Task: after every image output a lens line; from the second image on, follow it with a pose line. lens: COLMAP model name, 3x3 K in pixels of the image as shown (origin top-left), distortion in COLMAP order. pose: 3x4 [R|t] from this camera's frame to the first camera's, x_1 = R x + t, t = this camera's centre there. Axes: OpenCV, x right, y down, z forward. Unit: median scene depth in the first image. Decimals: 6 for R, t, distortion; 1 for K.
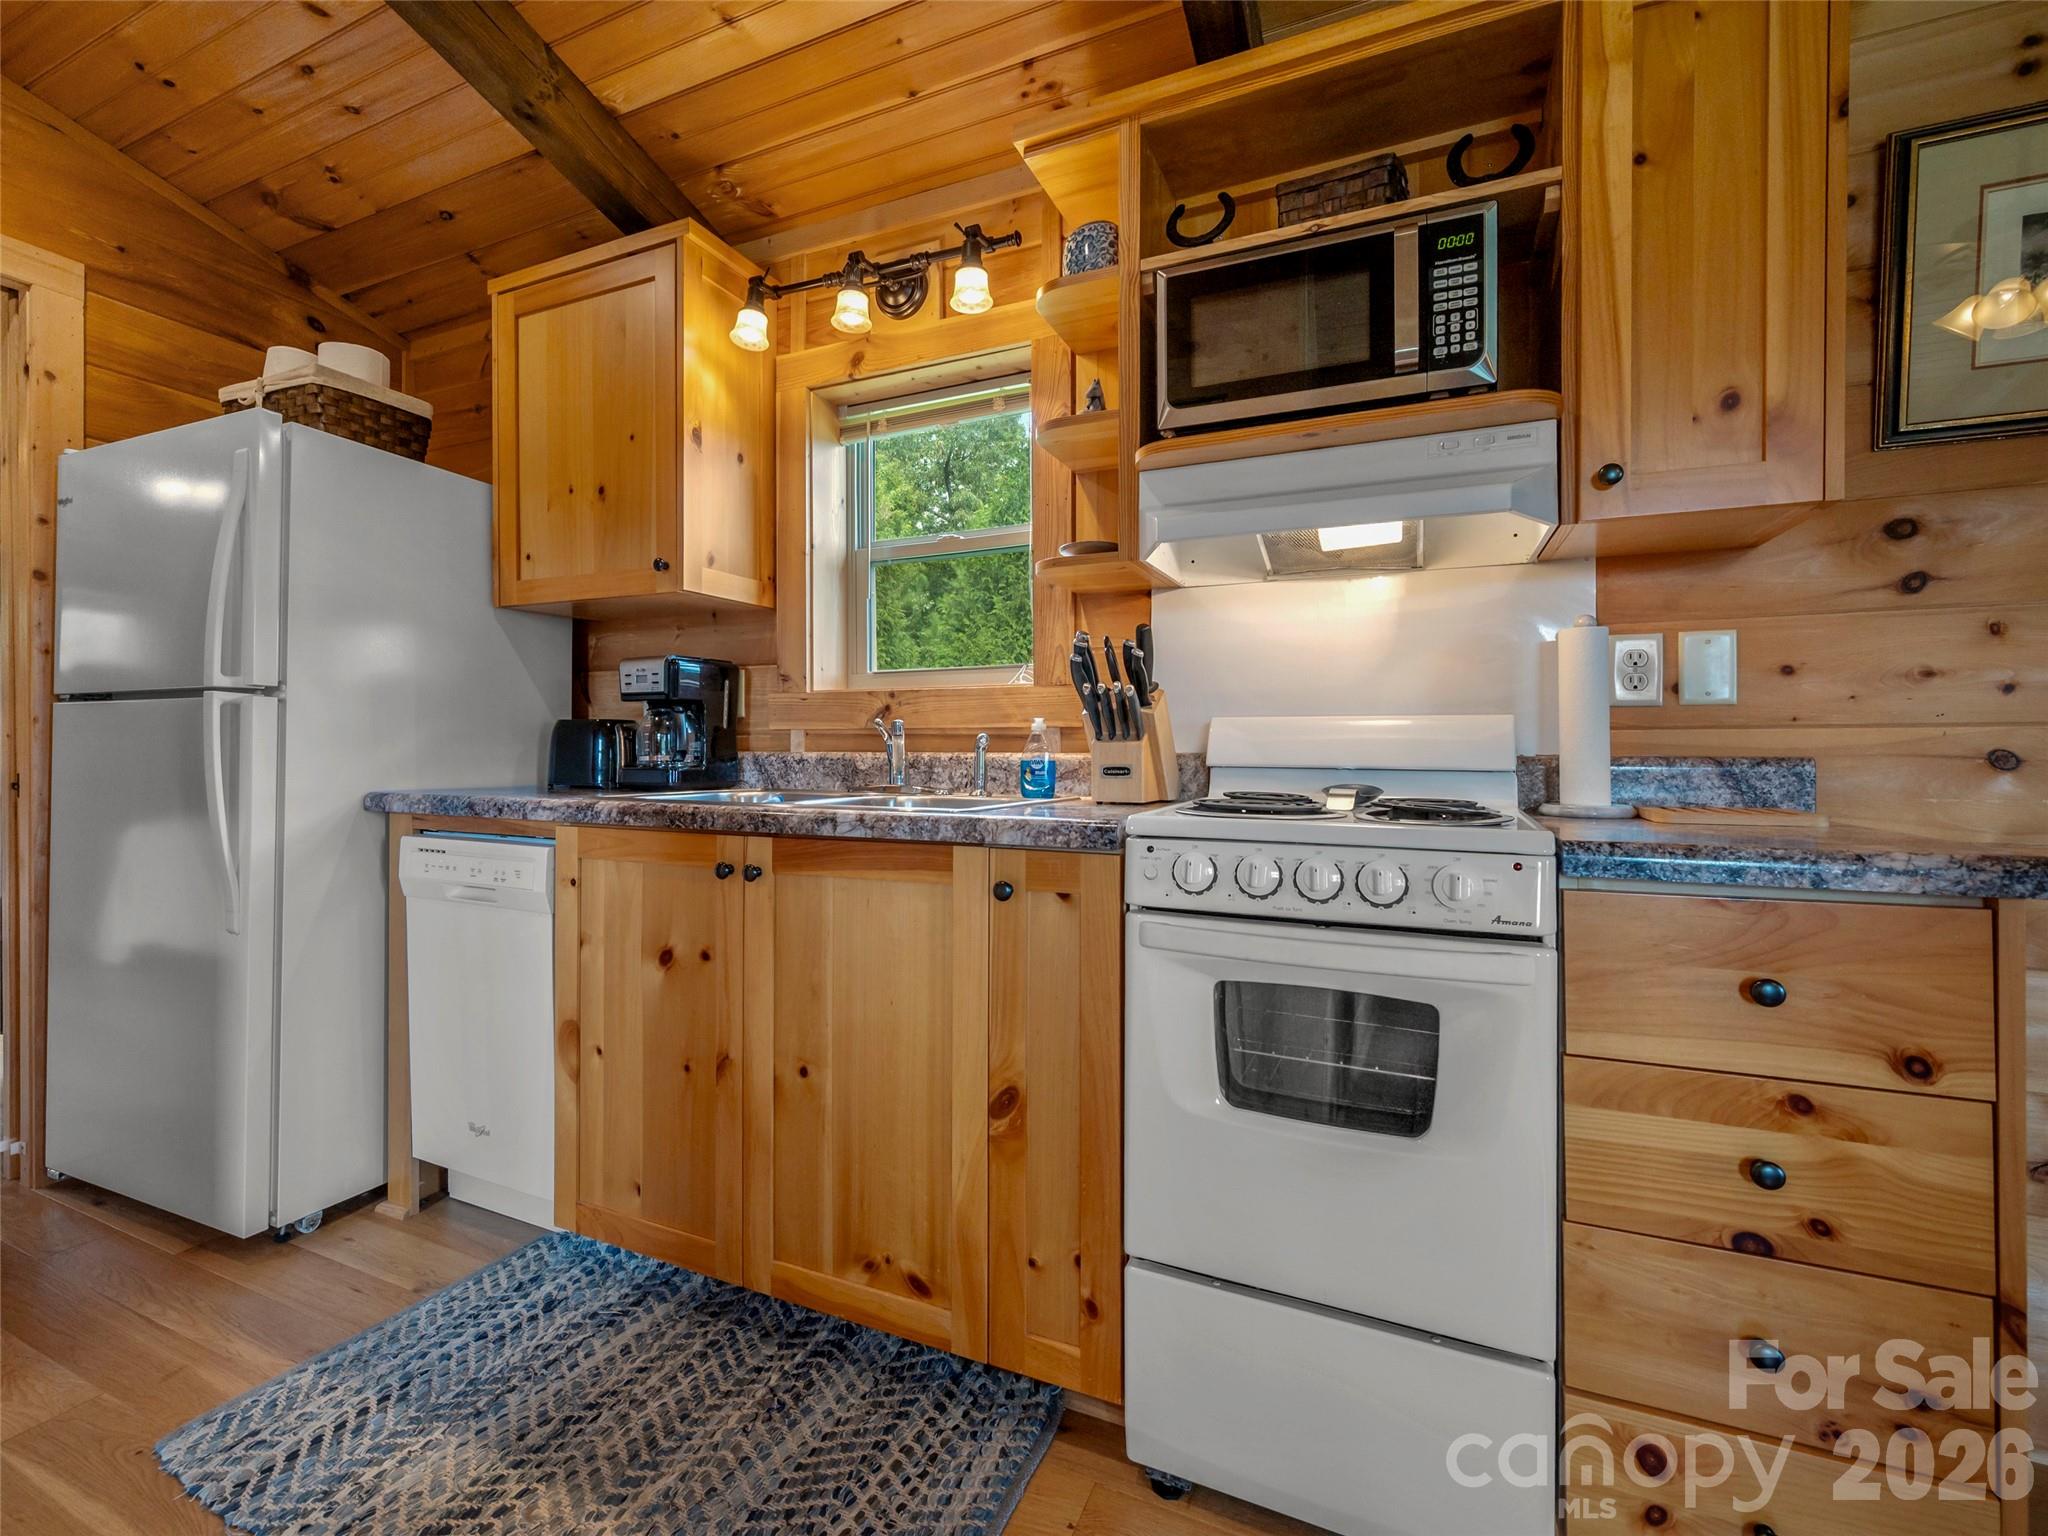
lens RADIAL K [[928.4, 0, 970.8], [0, 928.4, 750.0], [0, 0, 1]] dist [-0.000833, 0.000206]
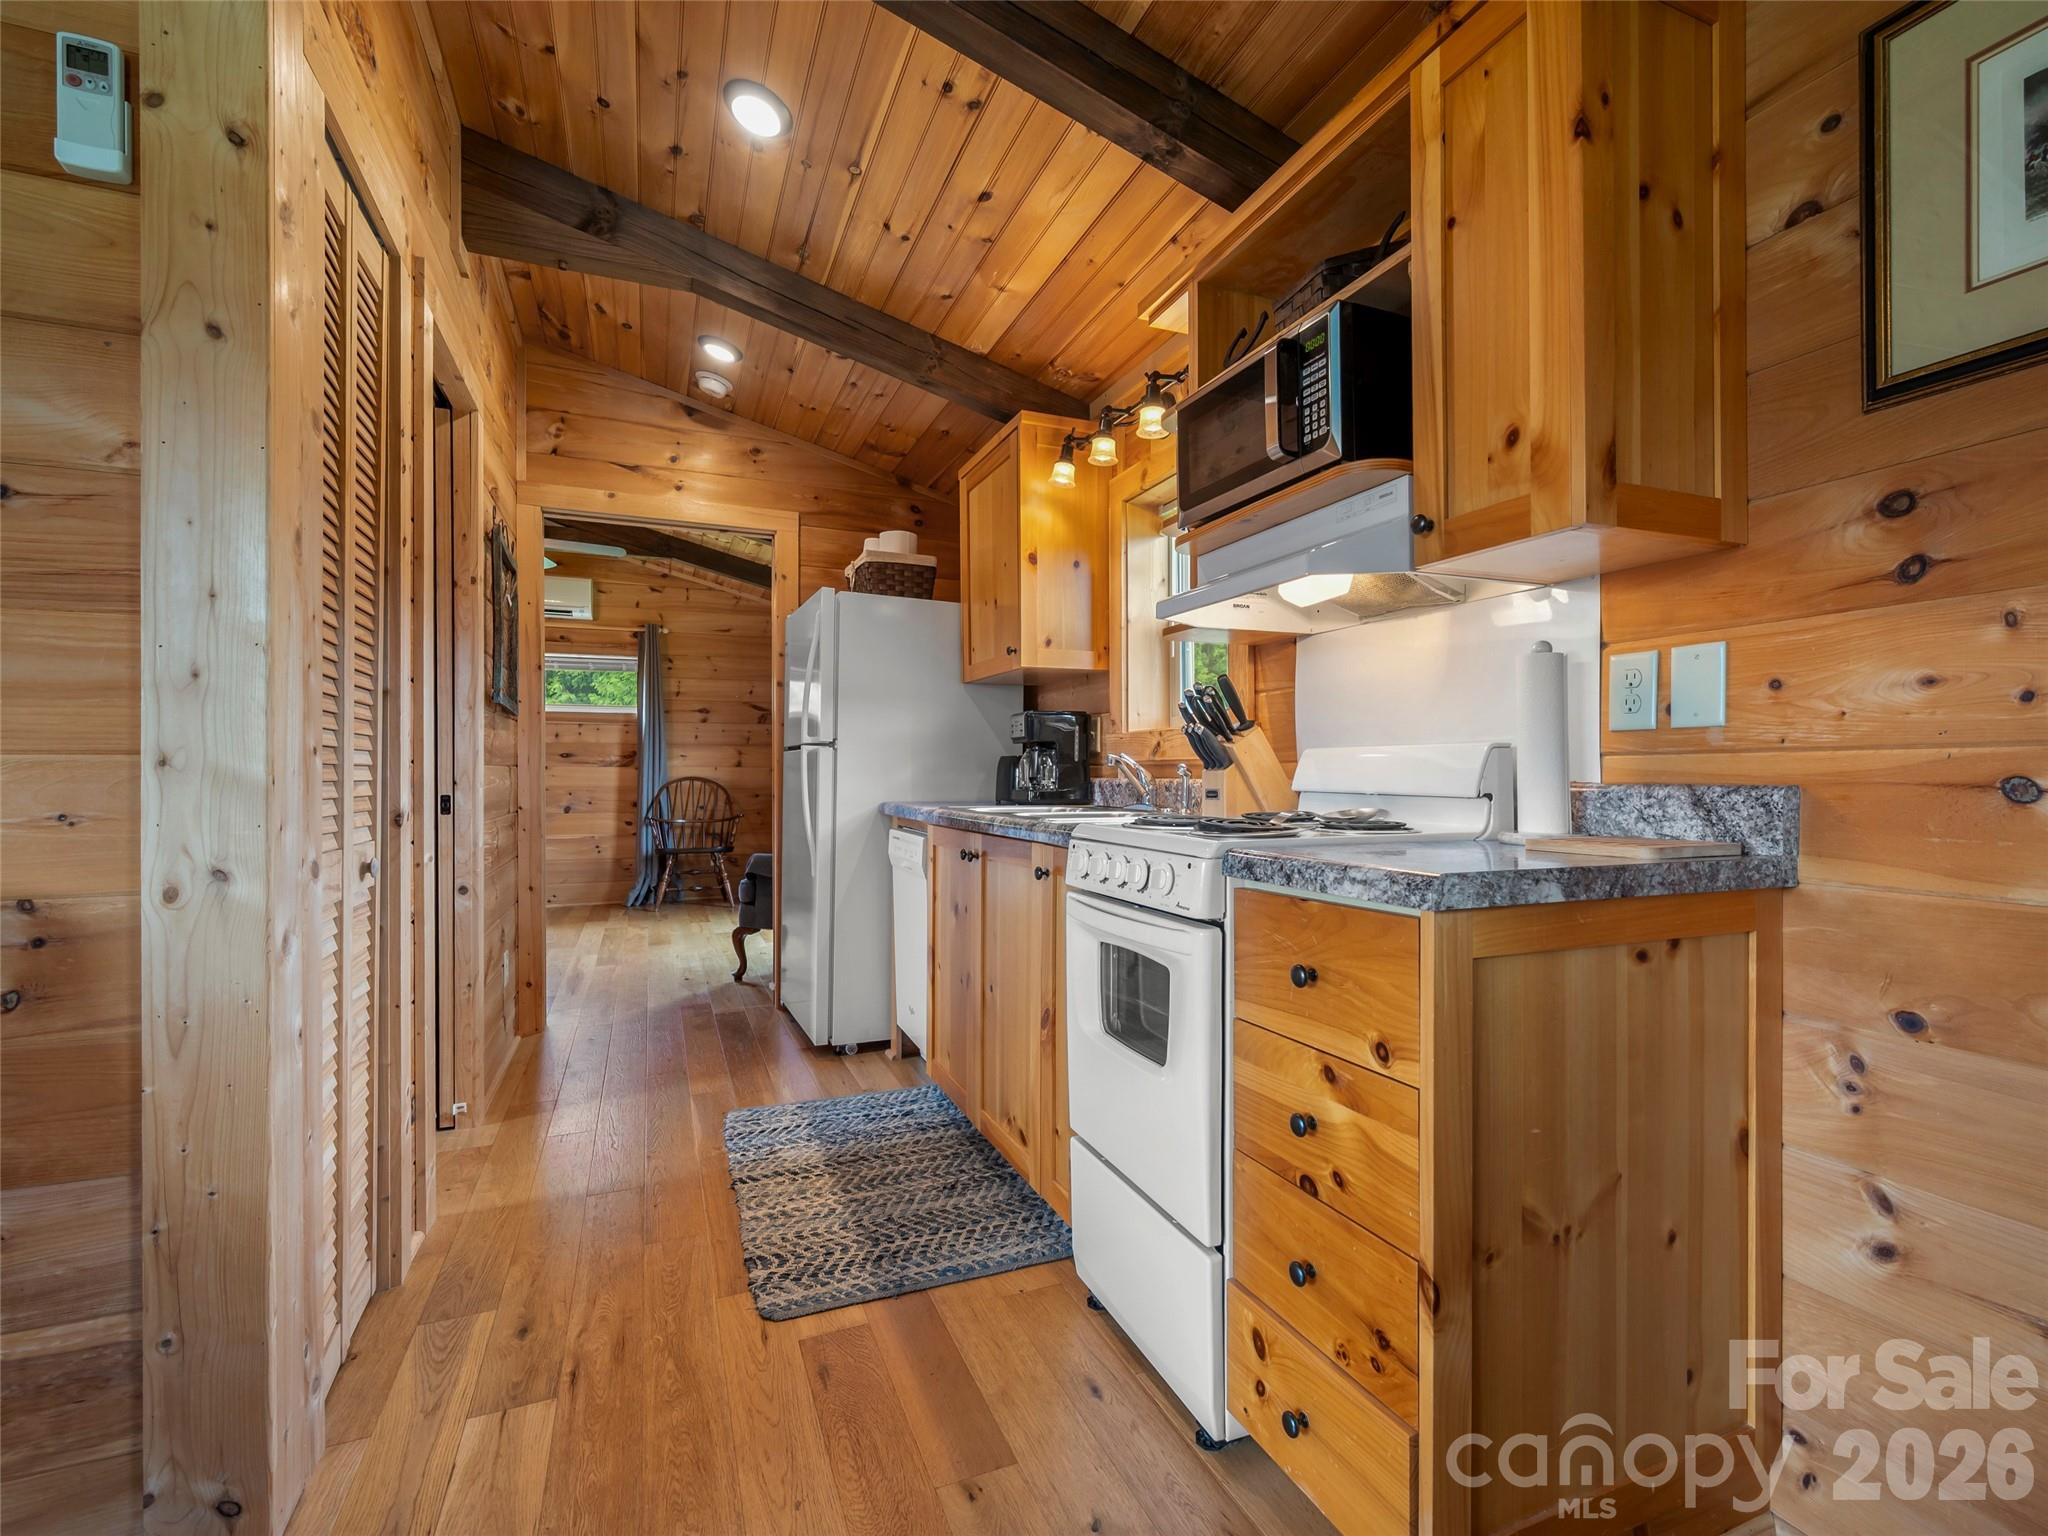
lens RADIAL K [[929.2, 0, 1052.2], [0, 929.2, 773.6], [0, 0, 1]] dist [-0.000961, 0.000004]
pose [[0.756851, -0.003187, -0.653580, 0.927819], [0.002058, 0.999995, -0.002494, -0.002025], [0.653585, 0.000542, 0.756853, -0.093302]]
